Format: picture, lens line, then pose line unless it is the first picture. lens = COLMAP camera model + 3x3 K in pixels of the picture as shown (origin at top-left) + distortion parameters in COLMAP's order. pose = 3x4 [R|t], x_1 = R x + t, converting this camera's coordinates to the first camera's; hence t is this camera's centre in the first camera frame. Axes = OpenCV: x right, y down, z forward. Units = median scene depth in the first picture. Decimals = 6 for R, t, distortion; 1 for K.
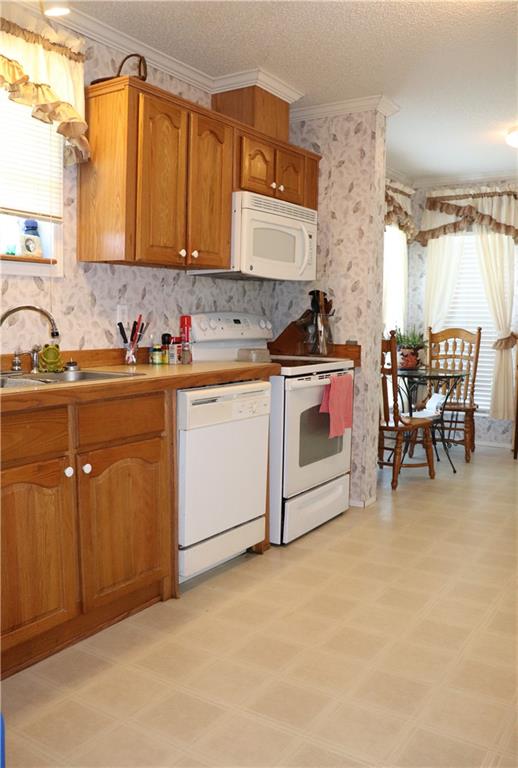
lens RADIAL K [[641.0, 0, 259.0], [0, 641.0, 384.0], [0, 0, 1]] dist [-0.141434, -0.000654]
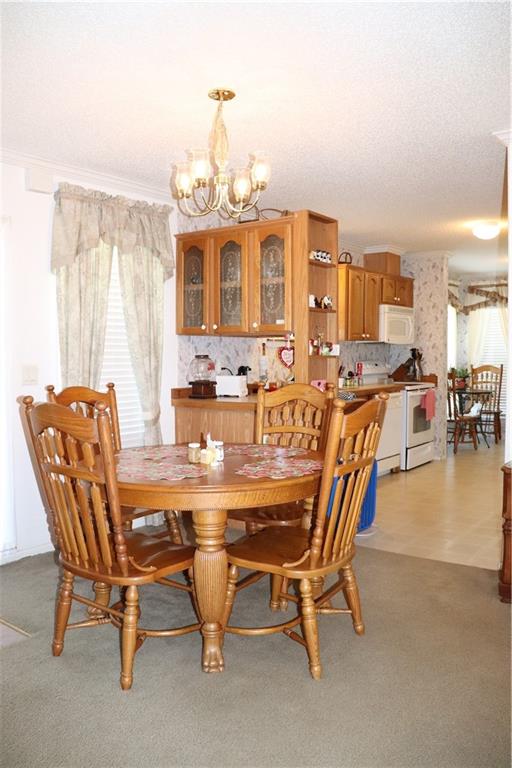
lens RADIAL K [[636.8, 0, 256.0], [0, 636.8, 384.0], [0, 0, 1]] dist [-0.169948, 0.161901]
pose [[0.997864, -0.014857, -0.063617, -0.255390], [0.011274, 0.998349, -0.056318, 0.062168], [0.064349, 0.055481, 0.996384, -0.891595]]
